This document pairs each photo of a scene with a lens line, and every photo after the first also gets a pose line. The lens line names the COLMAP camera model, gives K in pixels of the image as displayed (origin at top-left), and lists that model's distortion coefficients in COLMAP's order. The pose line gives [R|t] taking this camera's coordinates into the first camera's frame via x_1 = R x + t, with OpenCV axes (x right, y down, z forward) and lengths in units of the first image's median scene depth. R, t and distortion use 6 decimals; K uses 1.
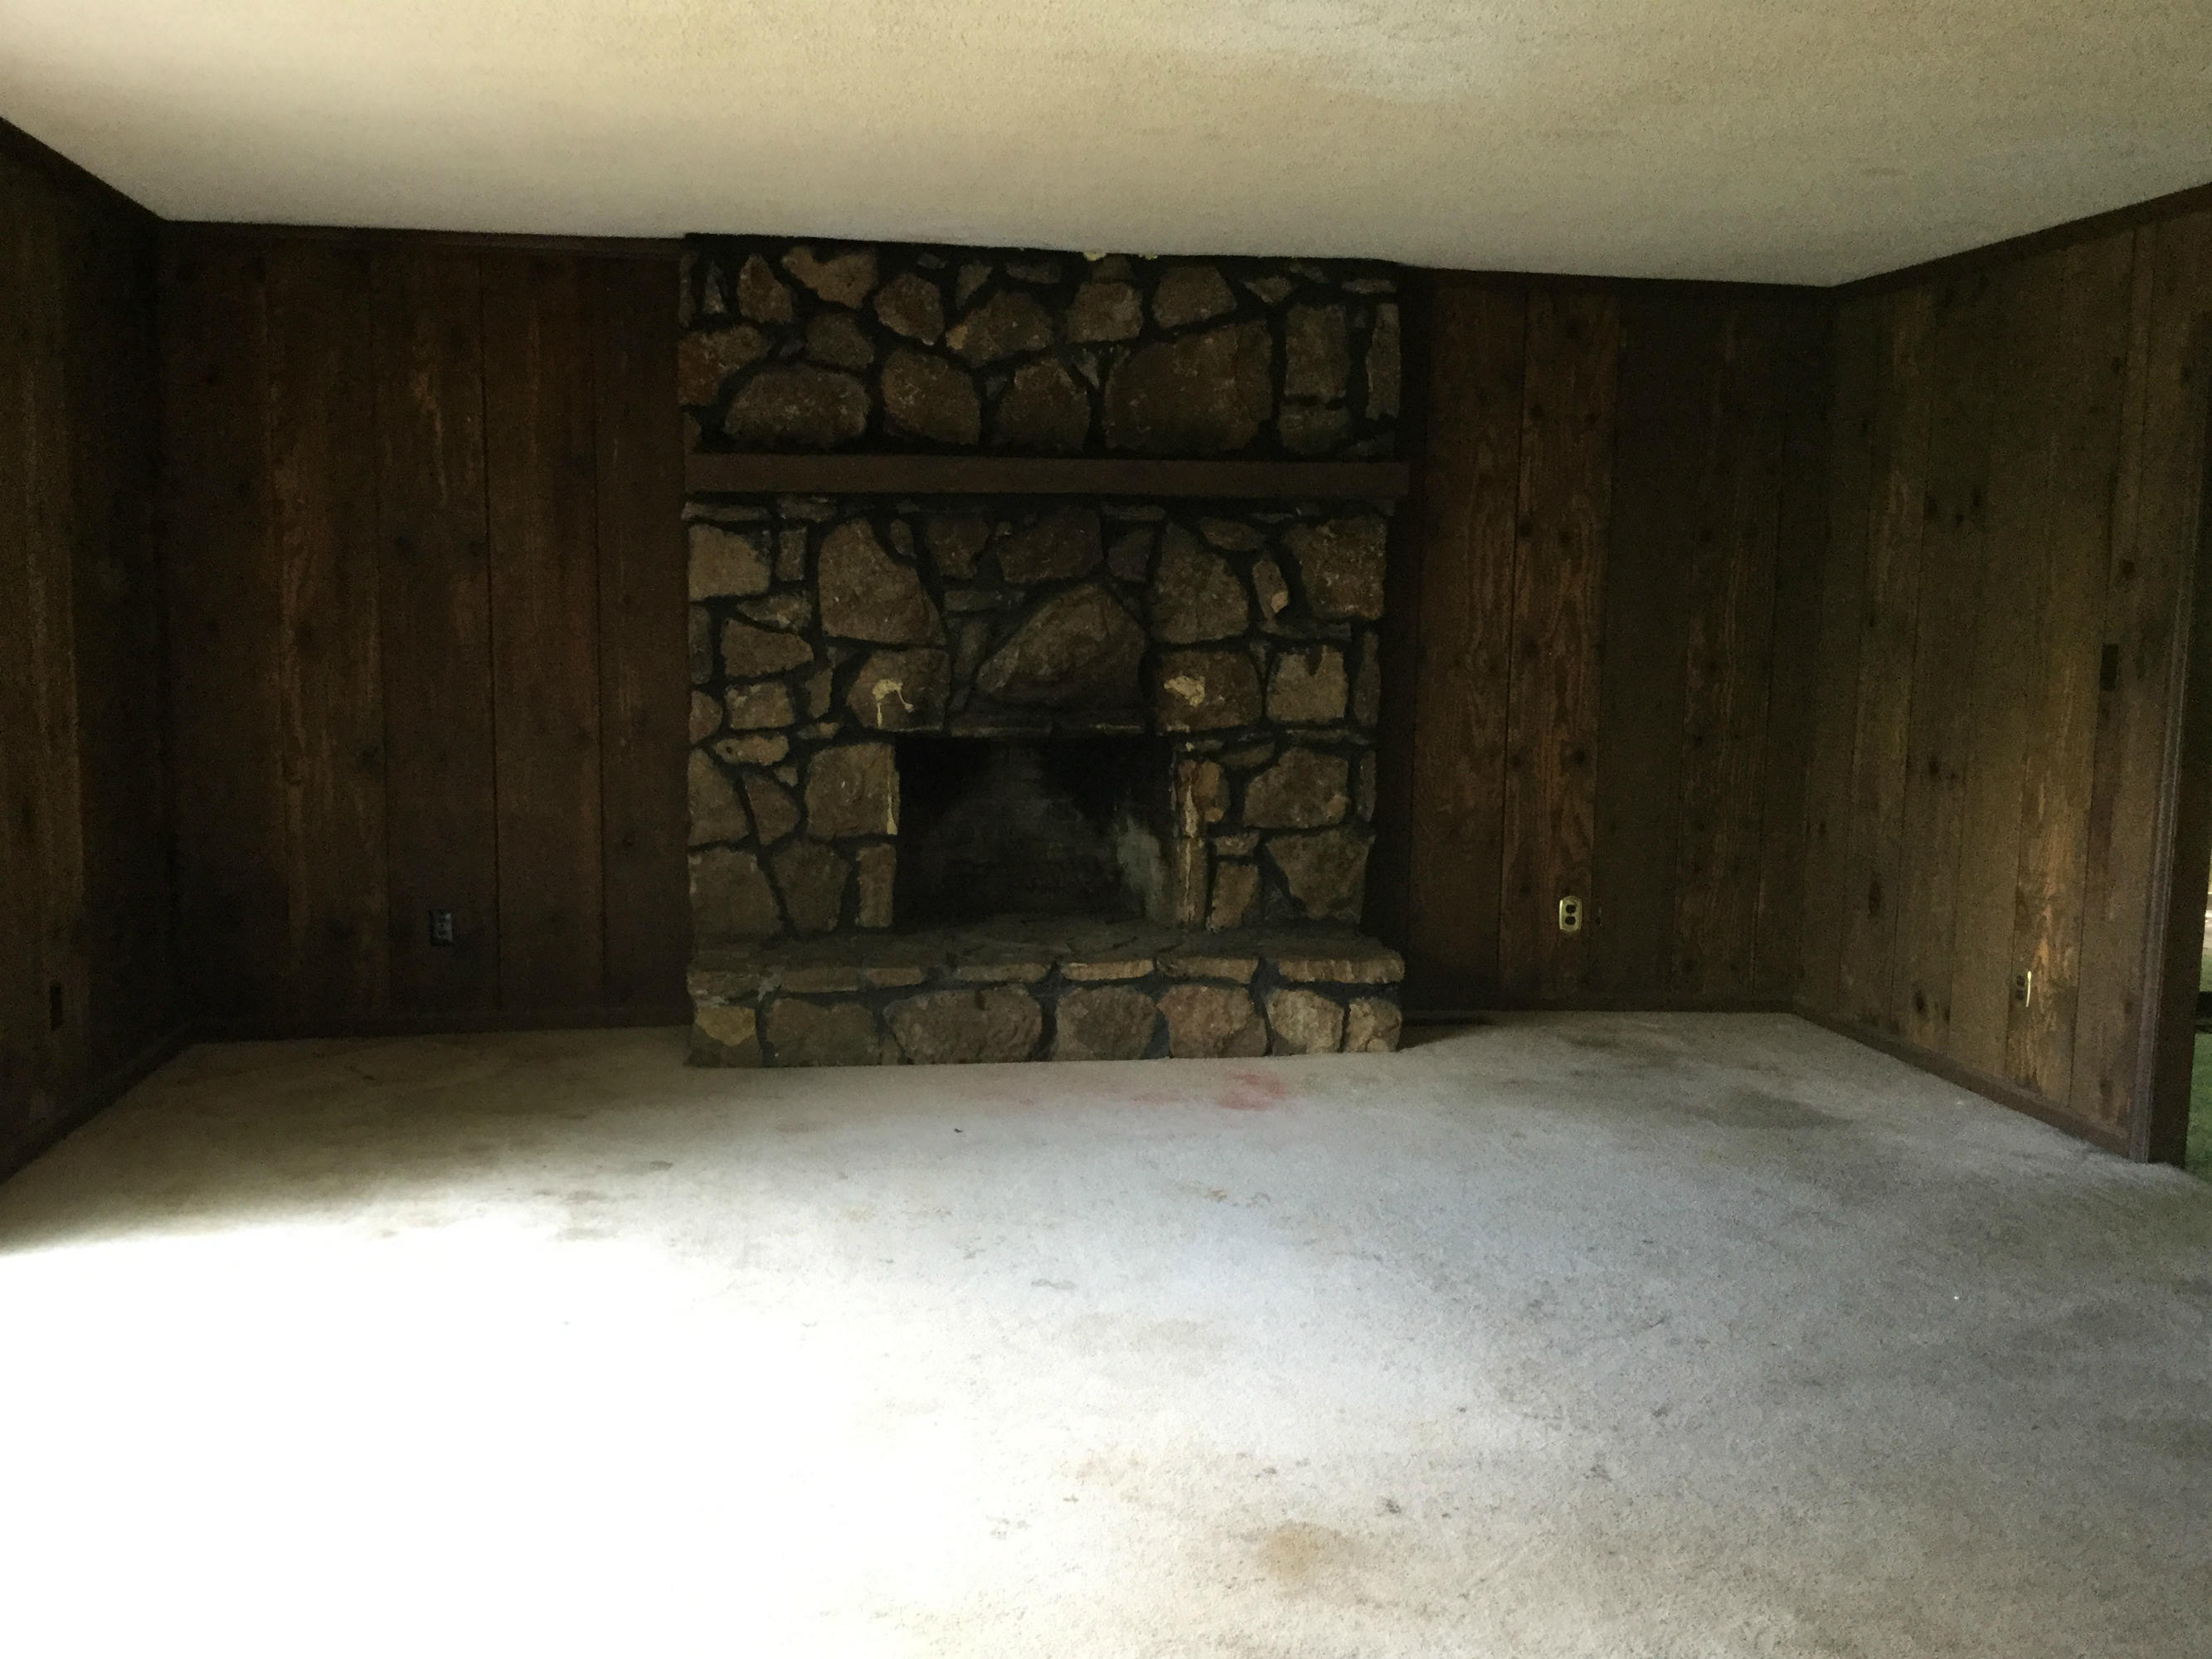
lens RADIAL K [[1980.7, 0, 1118.4], [0, 1980.7, 859.3], [0, 0, 1]] dist [0.086148, -0.155681]
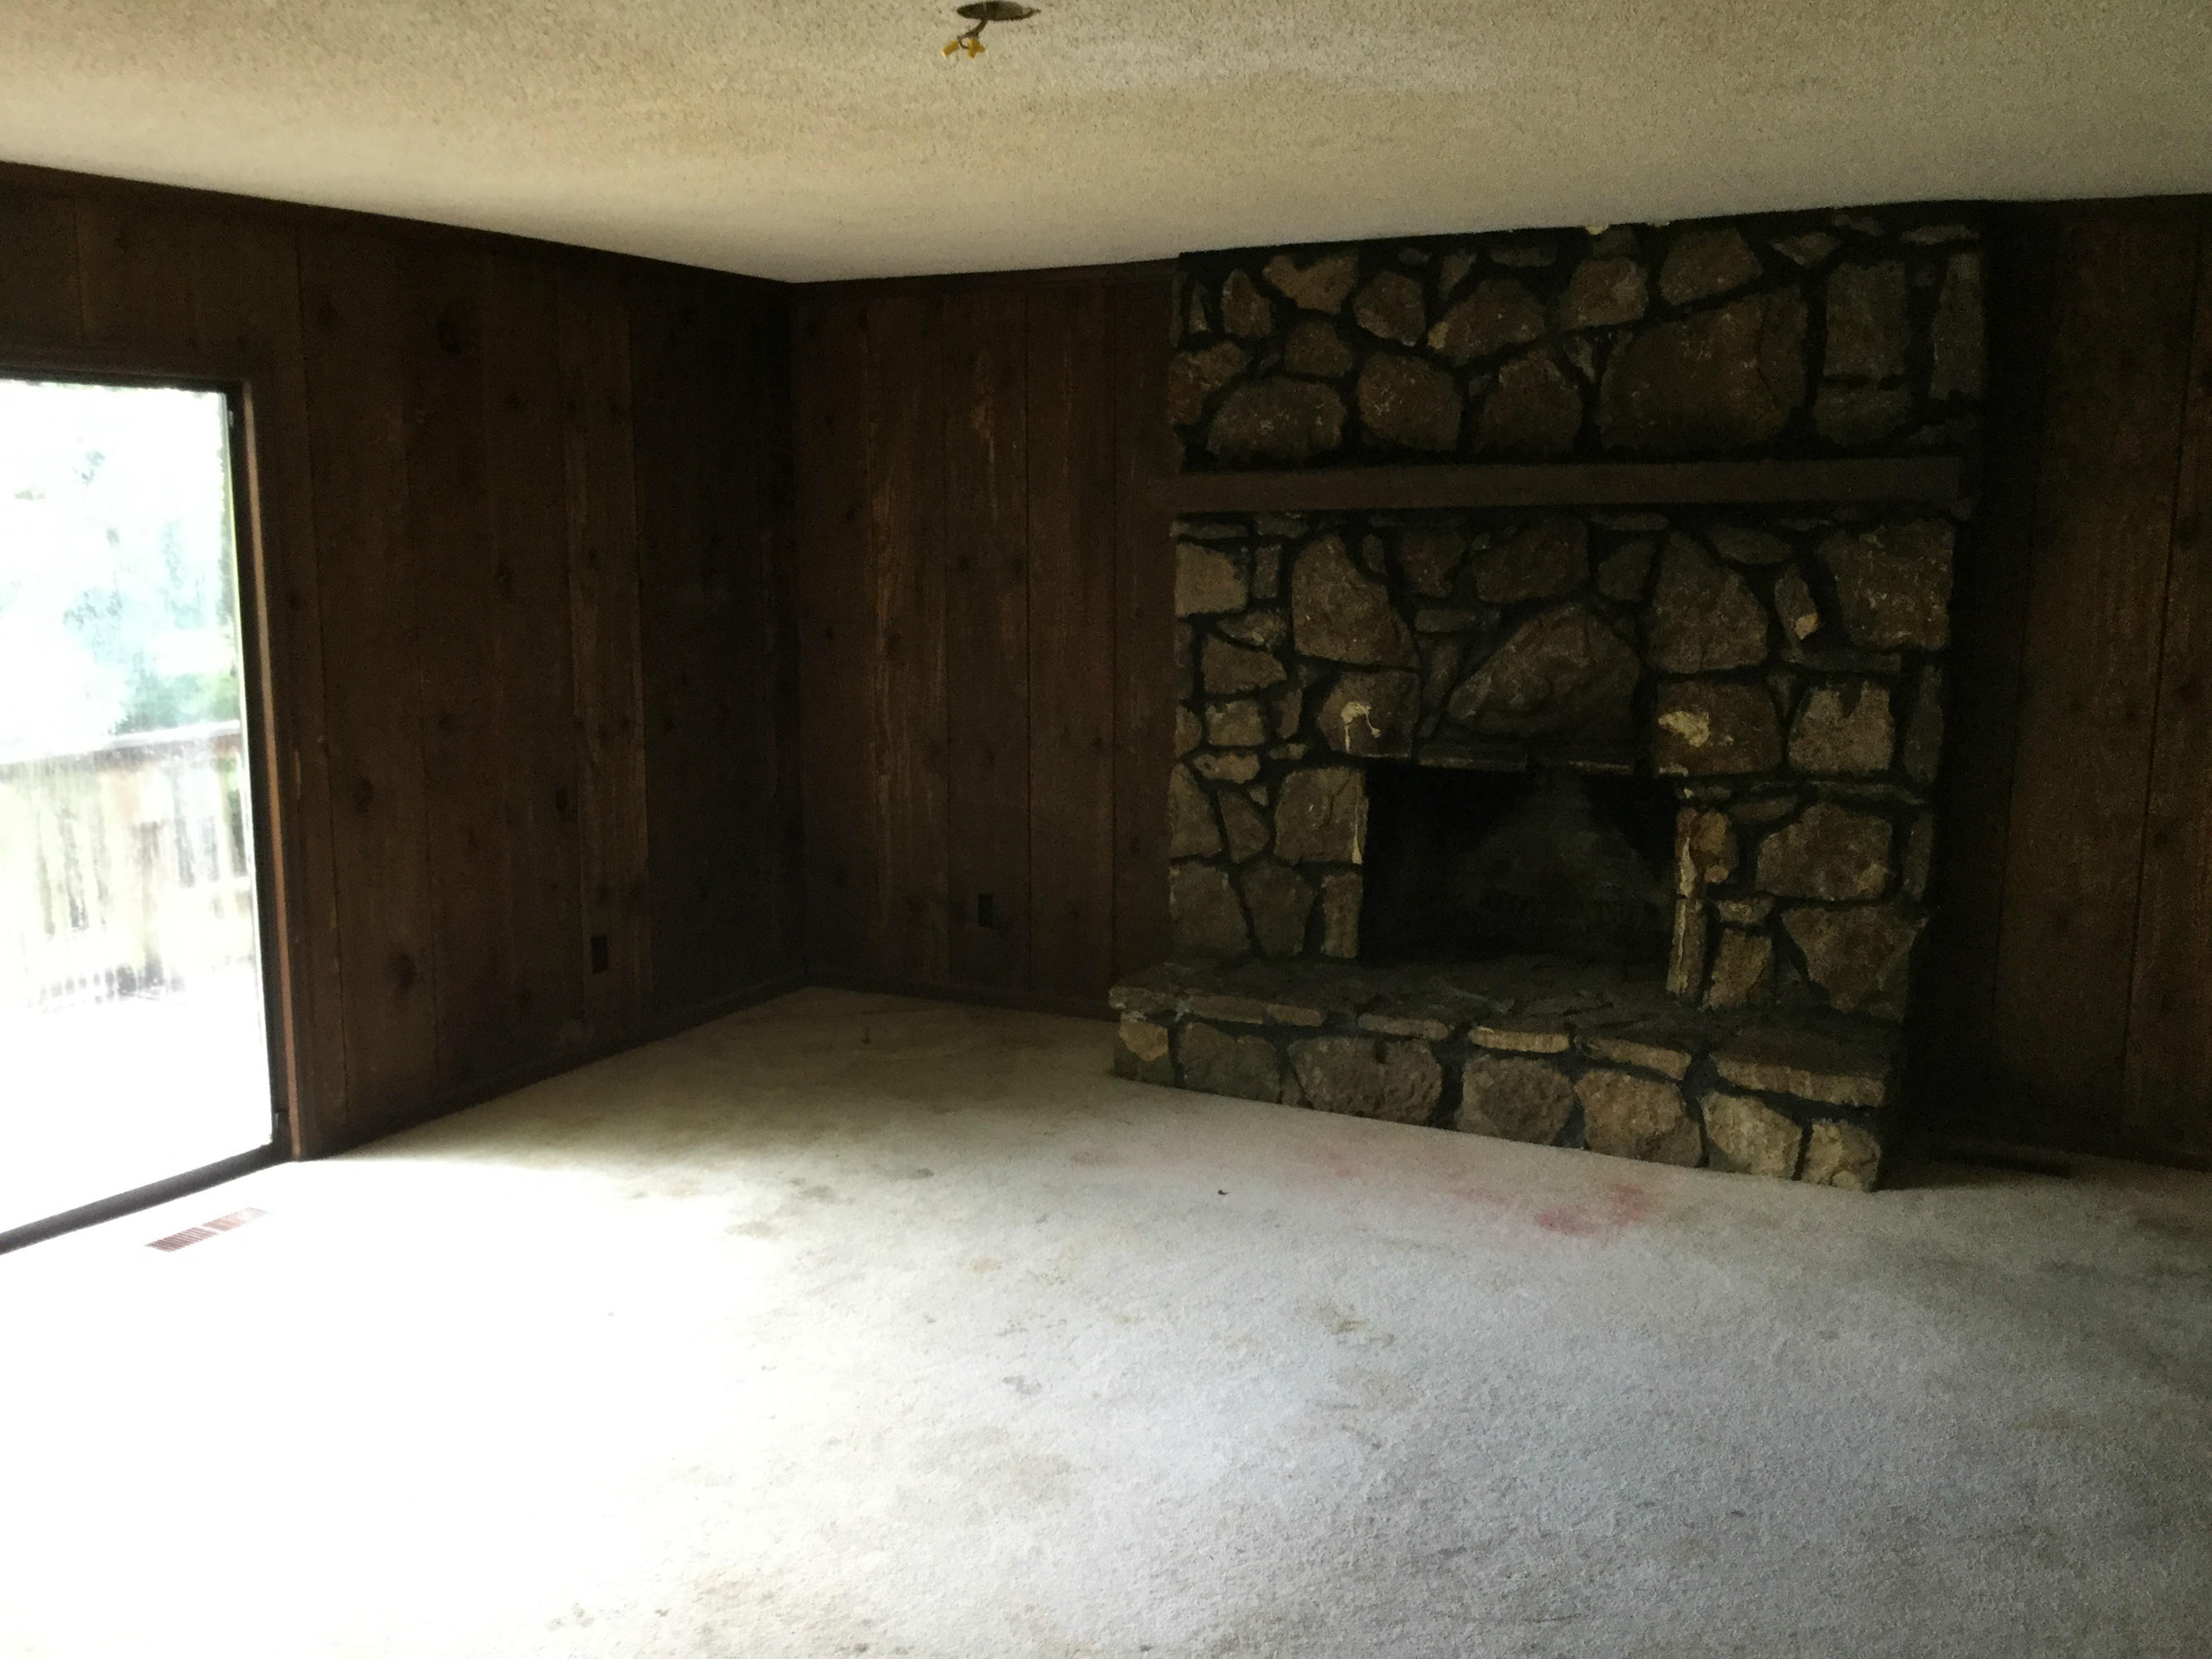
lens RADIAL K [[1980.7, 0, 1075.2], [0, 1980.7, 860.3], [0, 0, 1]] dist [0.086148, -0.155681]
pose [[0.803498, 0.092065, -0.588145, 0.345859], [-0.067932, 0.995695, 0.063055, -0.066713], [0.591419, -0.010711, 0.806293, 0.152814]]
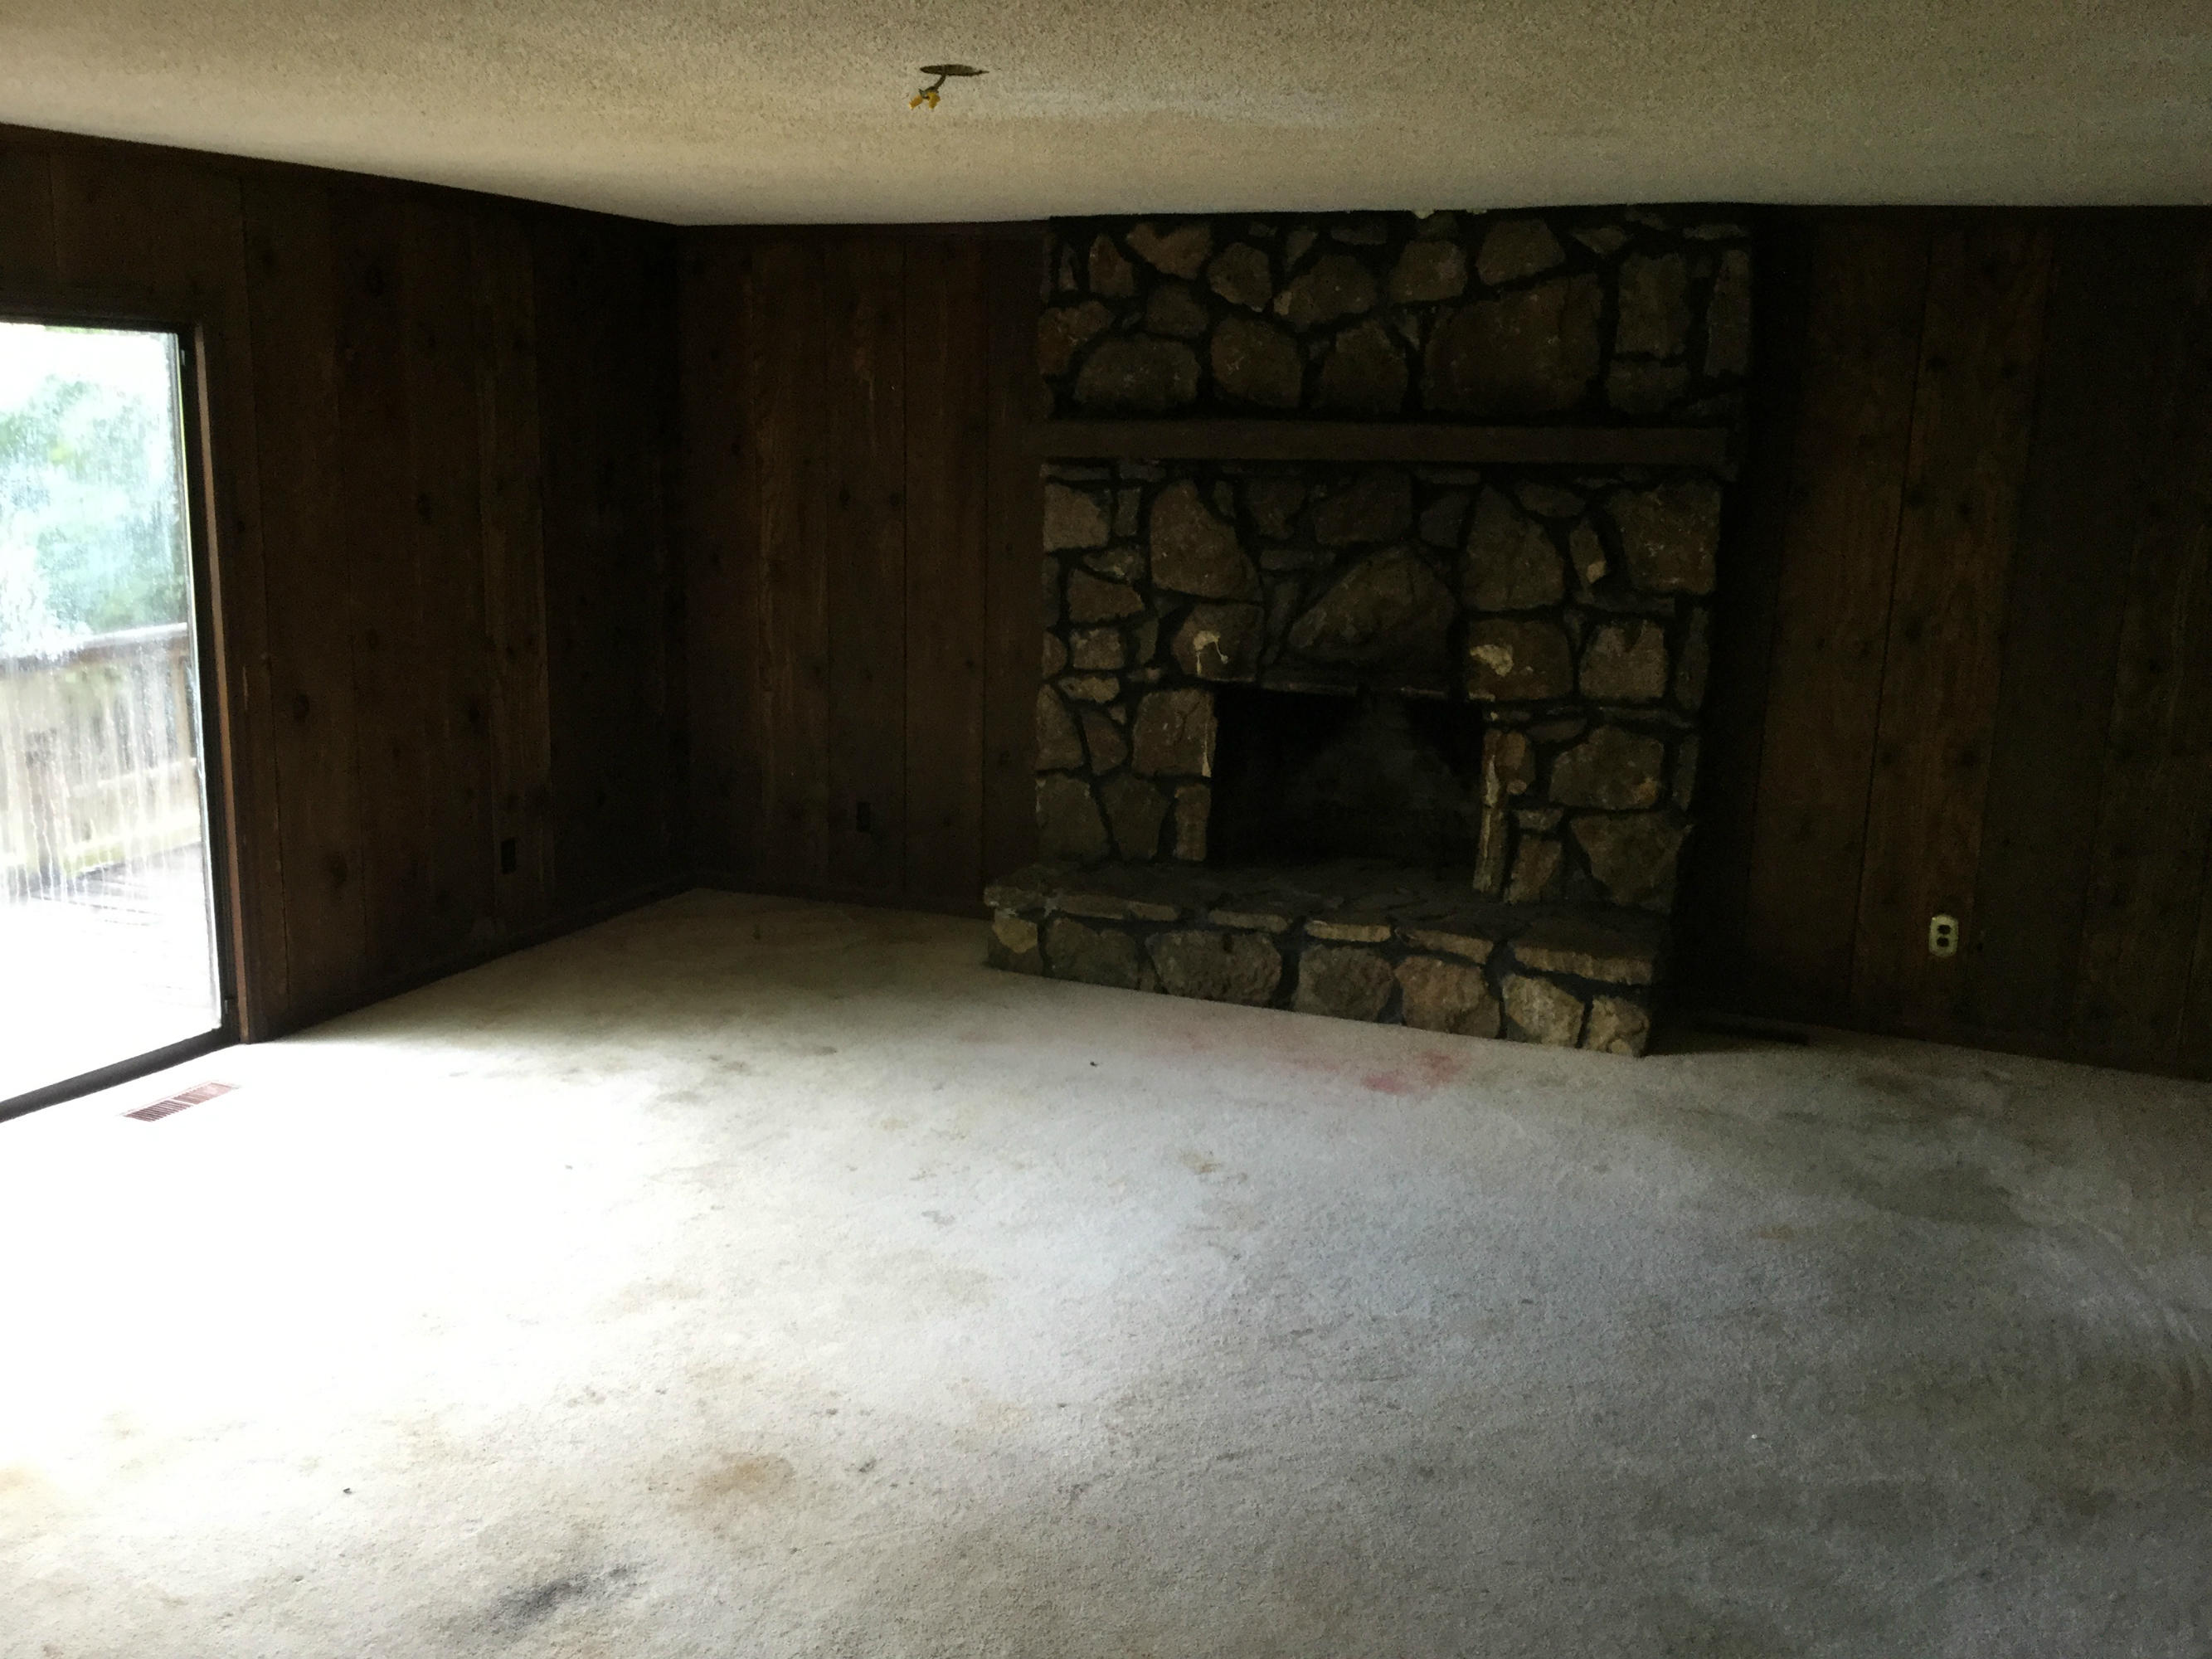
lens RADIAL K [[1980.7, 0, 1082.2], [0, 1980.7, 868.0], [0, 0, 1]] dist [0.086148, -0.155681]
pose [[0.856413, 0.120246, -0.502094, 0.378951], [-0.078813, 0.991550, 0.103035, -0.070113], [0.510241, -0.048669, 0.858653, 0.047837]]
